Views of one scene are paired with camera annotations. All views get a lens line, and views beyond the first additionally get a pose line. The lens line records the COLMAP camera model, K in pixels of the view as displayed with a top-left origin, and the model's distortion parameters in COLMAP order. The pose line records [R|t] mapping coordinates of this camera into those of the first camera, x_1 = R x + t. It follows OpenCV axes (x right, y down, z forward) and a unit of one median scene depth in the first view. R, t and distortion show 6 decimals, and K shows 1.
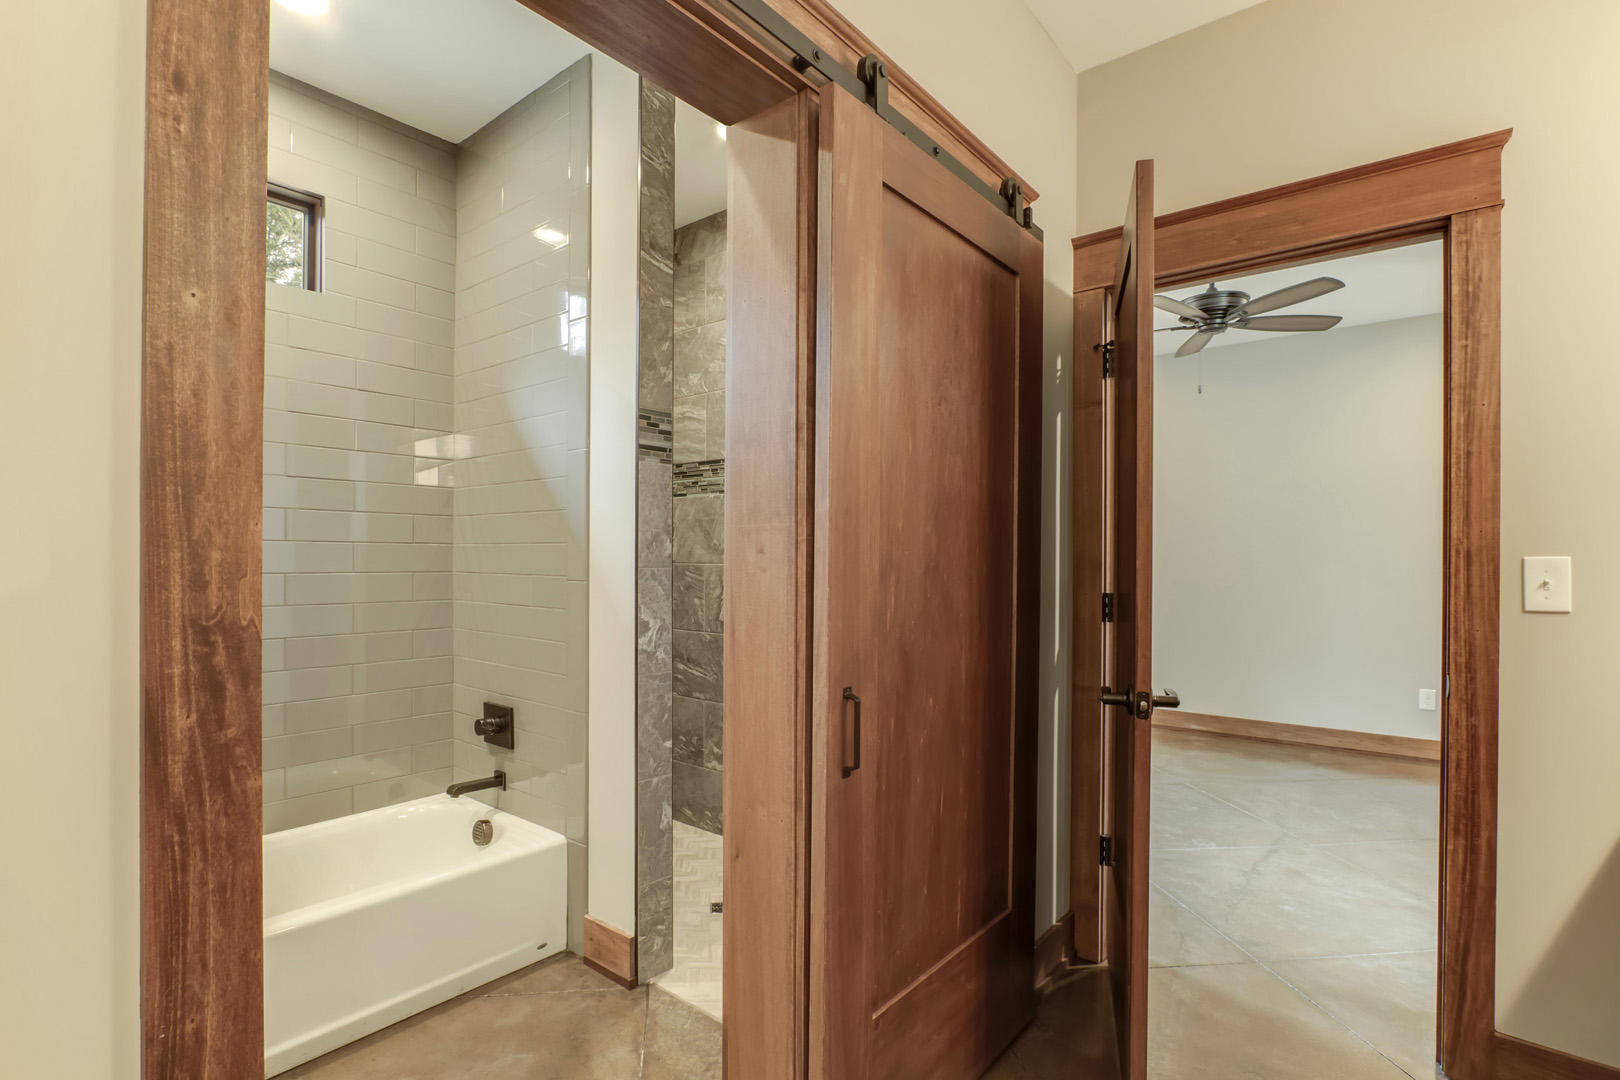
lens RADIAL K [[780.7, 0, 809.1], [0, 780.7, 561.5], [0, 0, 1]] dist [-0.018689, 0.003680]
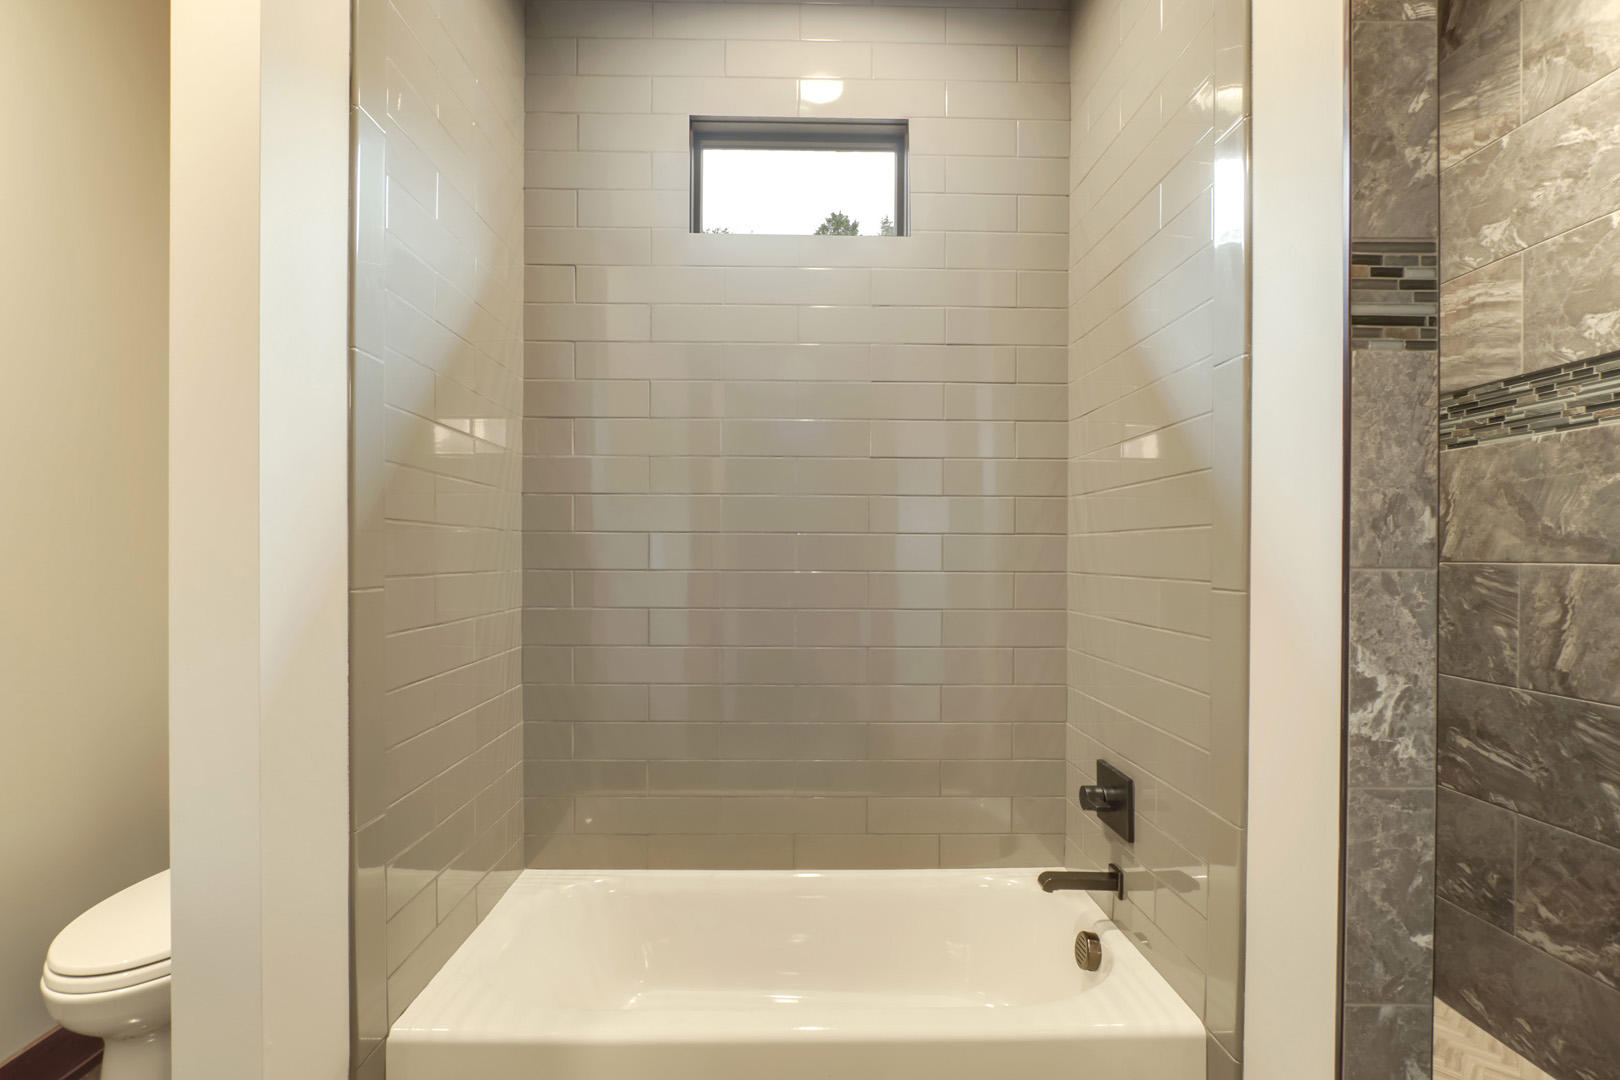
lens RADIAL K [[780.7, 0, 797.9], [0, 780.7, 562.5], [0, 0, 1]] dist [-0.018689, 0.003680]
pose [[0.639014, 0.003211, -0.769189, -0.044273], [-0.002869, 0.999994, 0.001791, 0.003071], [0.769190, 0.001062, 0.639019, 0.281336]]
